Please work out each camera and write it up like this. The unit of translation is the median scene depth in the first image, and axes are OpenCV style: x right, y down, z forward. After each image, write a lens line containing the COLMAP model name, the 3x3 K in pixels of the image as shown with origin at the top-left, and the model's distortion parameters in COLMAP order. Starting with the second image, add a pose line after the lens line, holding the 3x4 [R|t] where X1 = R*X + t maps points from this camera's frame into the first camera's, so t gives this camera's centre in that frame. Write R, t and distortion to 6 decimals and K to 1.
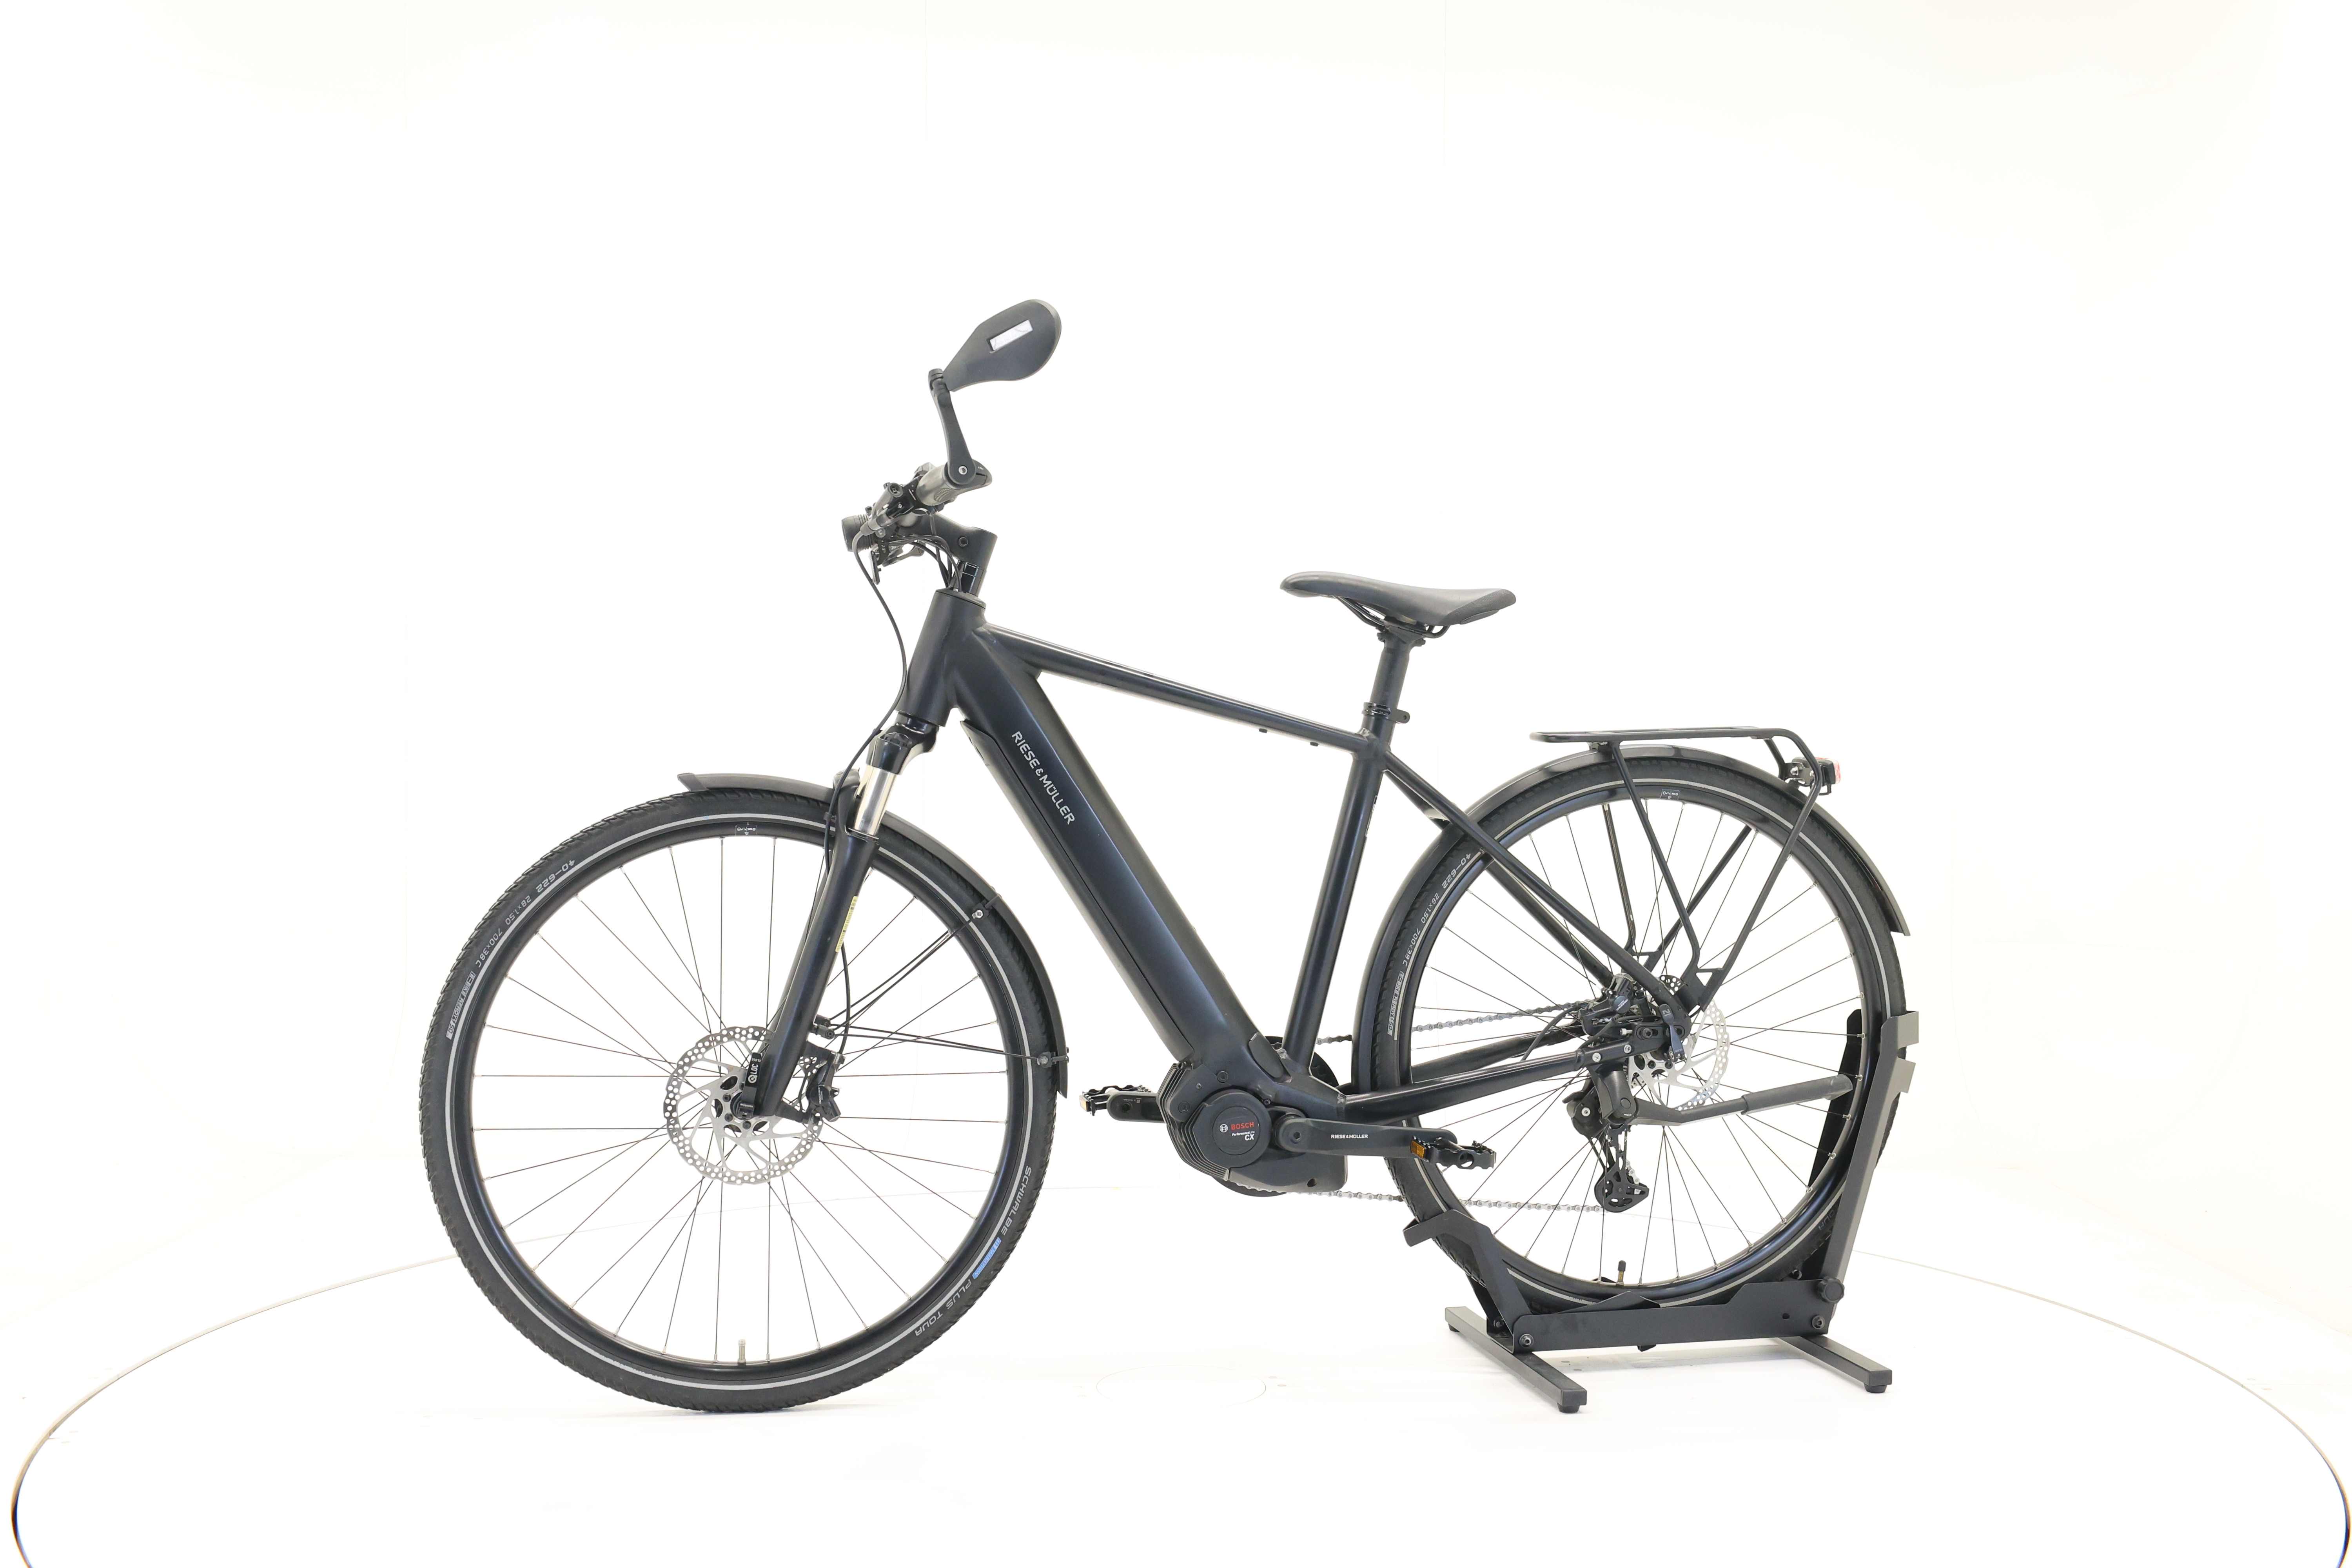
lens RADIAL K [[2542.5, 0, 1186.5], [0, 2542.5, 789.0], [0, 0, 1]] dist [-0.002660, 0.000000]
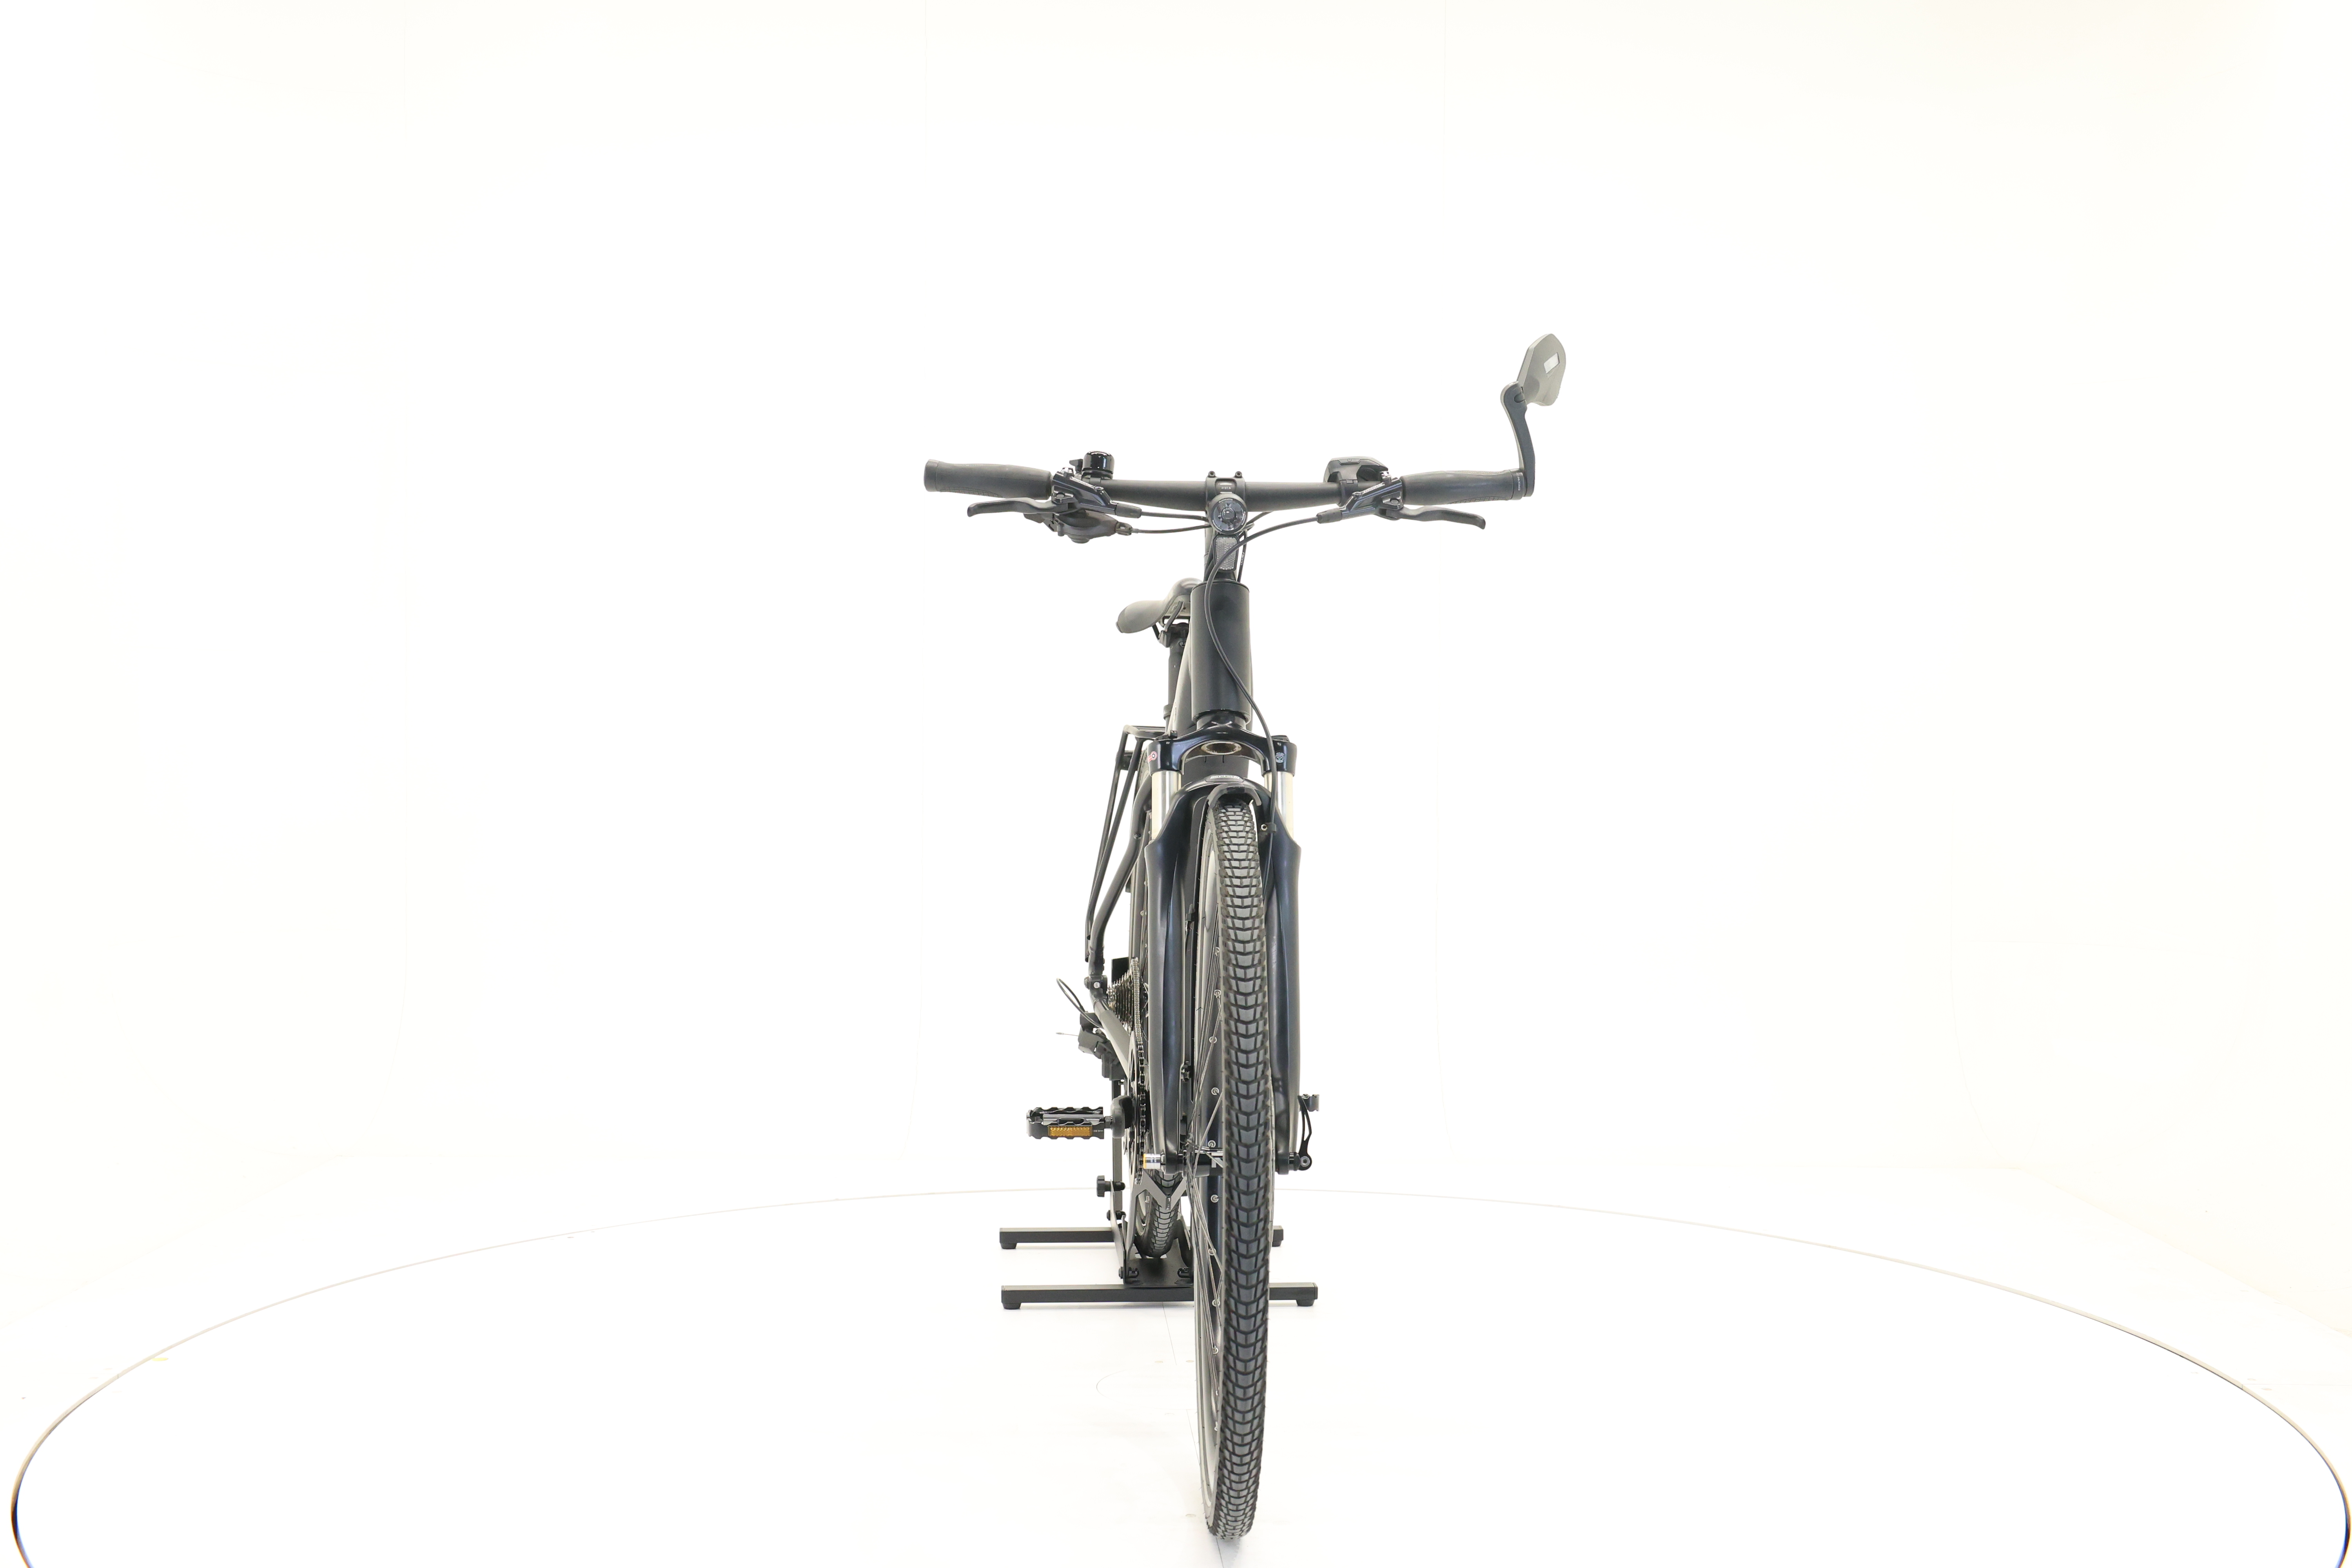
lens RADIAL K [[2542.5, 0, 1183.7], [0, 2542.5, 783.6], [0, 0, 1]] dist [-0.002660, 0.000000]
pose [[0.152065, -0.027035, 0.988001, -1.007409], [0.019987, 0.999506, 0.024273, -0.026738], [-0.988168, 0.016056, 0.152530, 0.864795]]
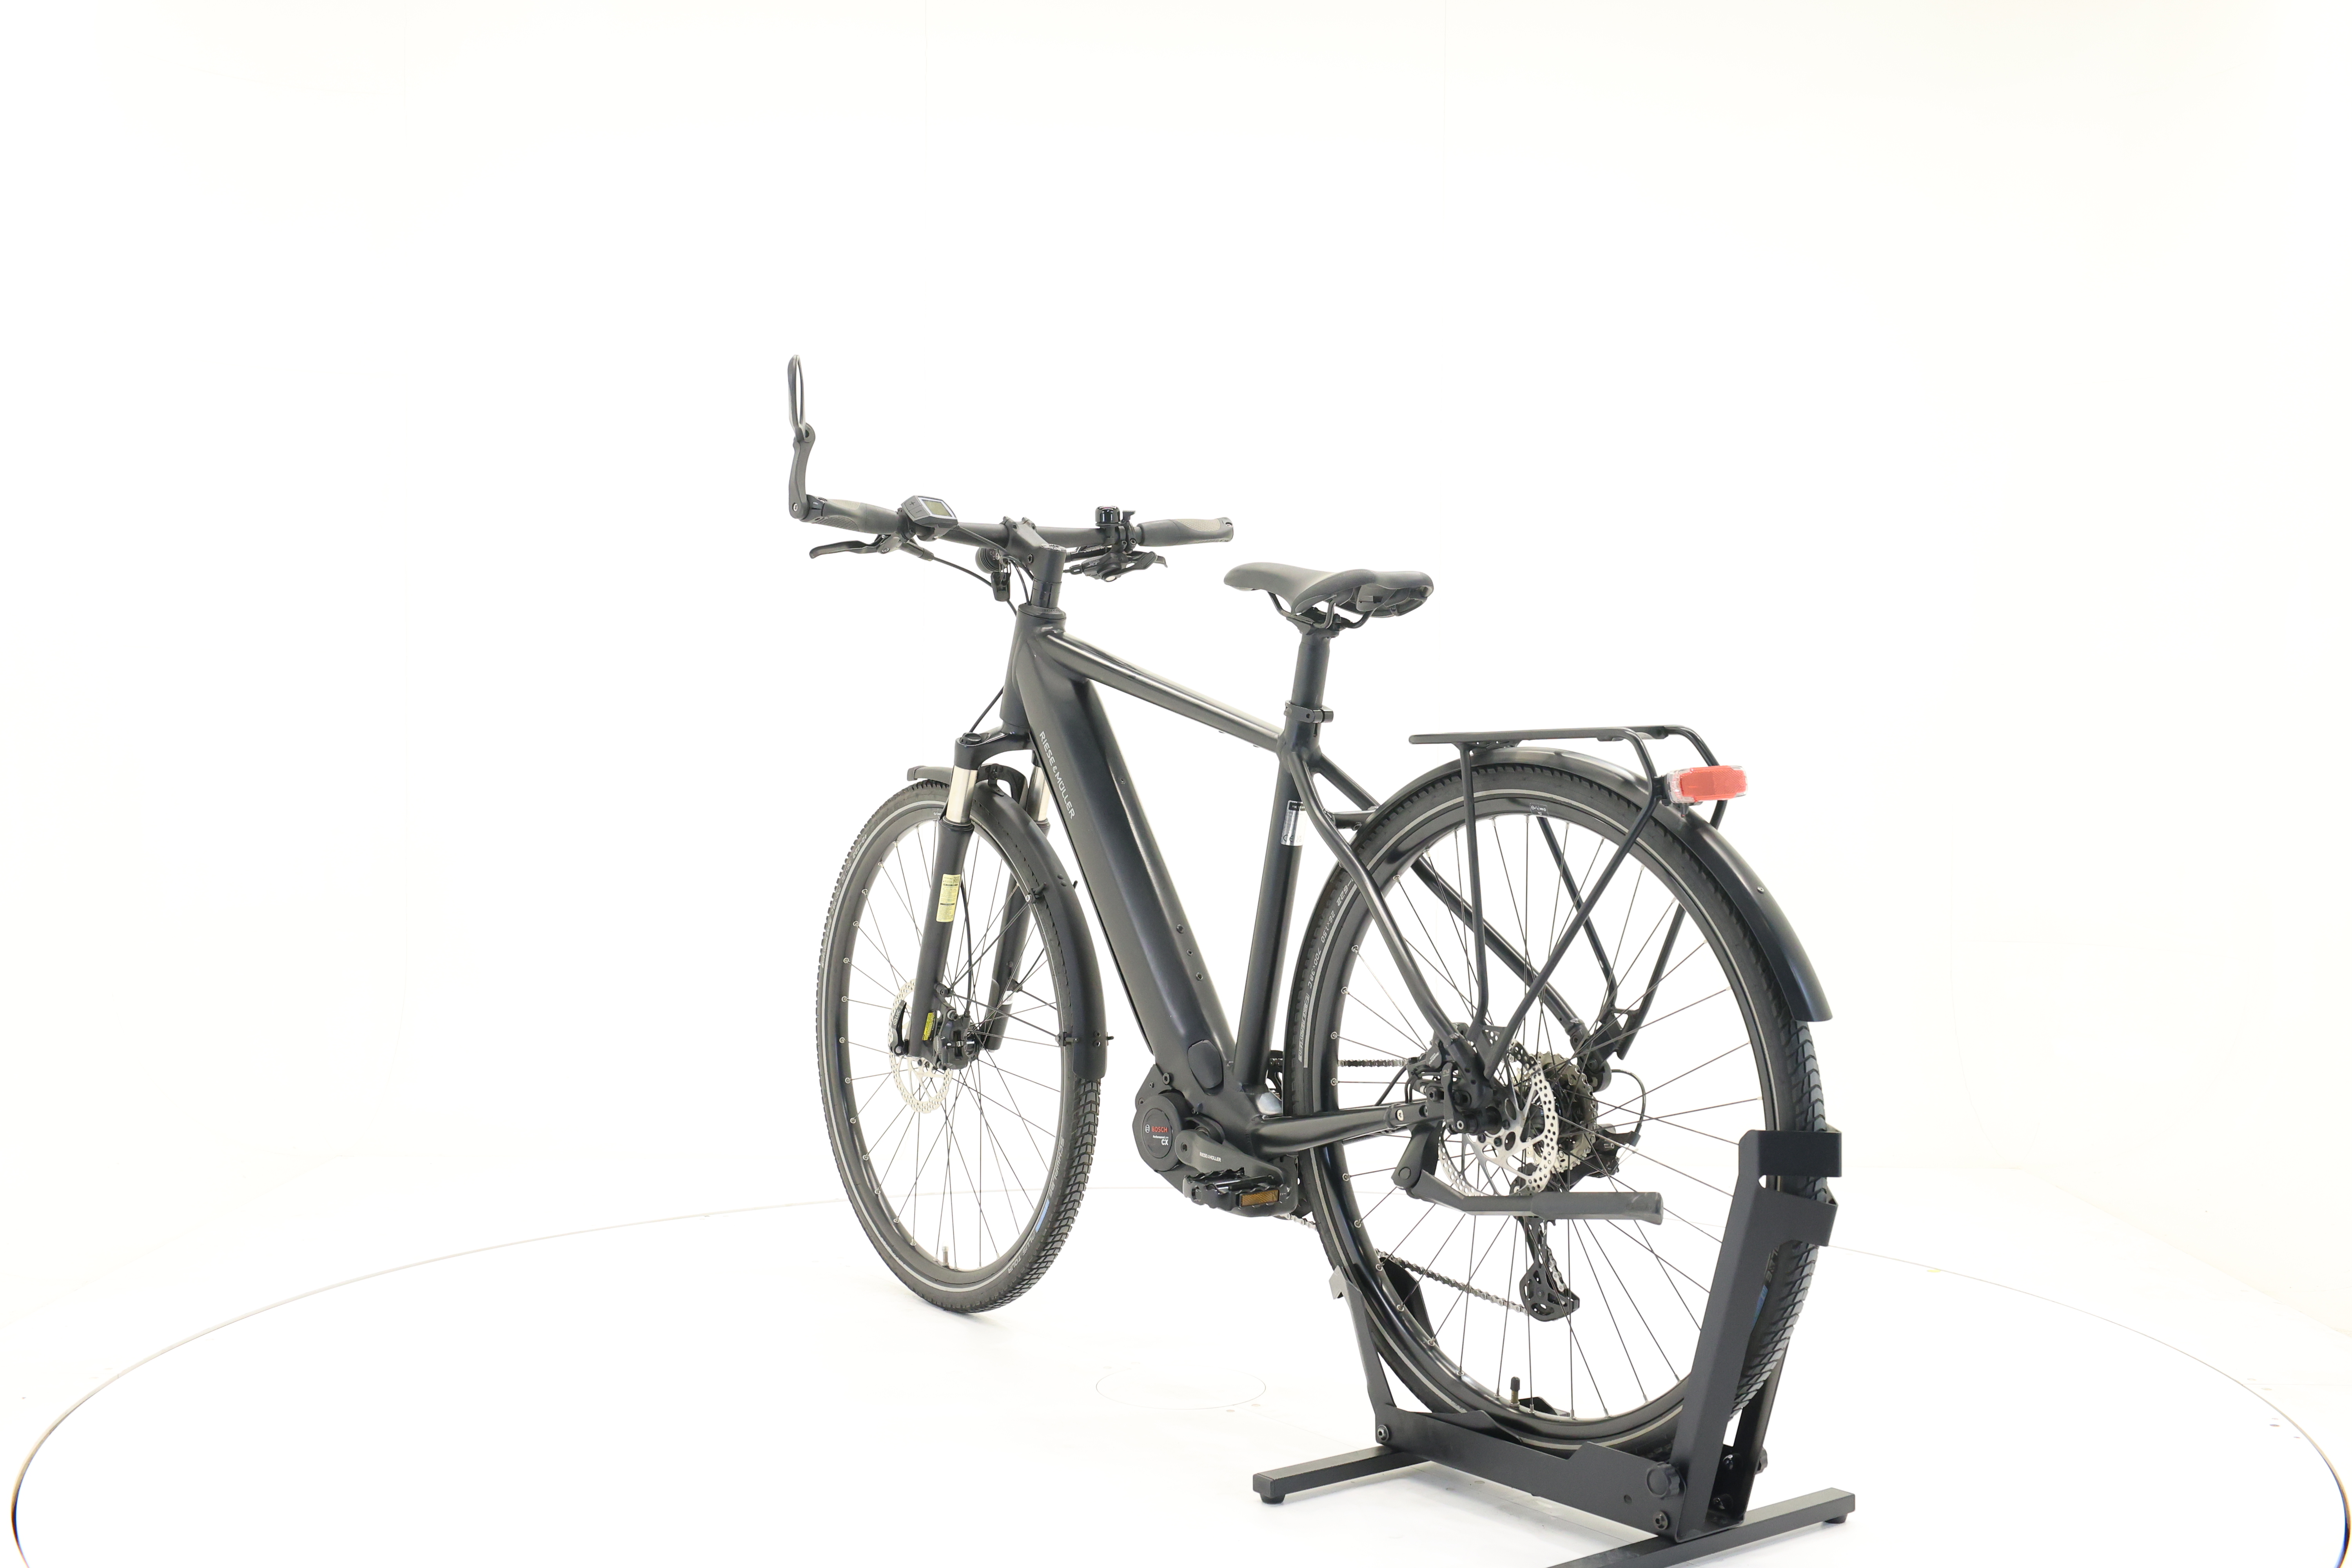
lens RADIAL K [[2542.5, 0, 1184.6], [0, 2542.5, 769.7], [0, 0, 1]] dist [-0.002660, 0.000000]
pose [[0.419083, 0.012597, -0.907861, 0.925627], [-0.023293, 0.999724, 0.003119, -0.011003], [0.907649, 0.019840, 0.419260, 0.592371]]
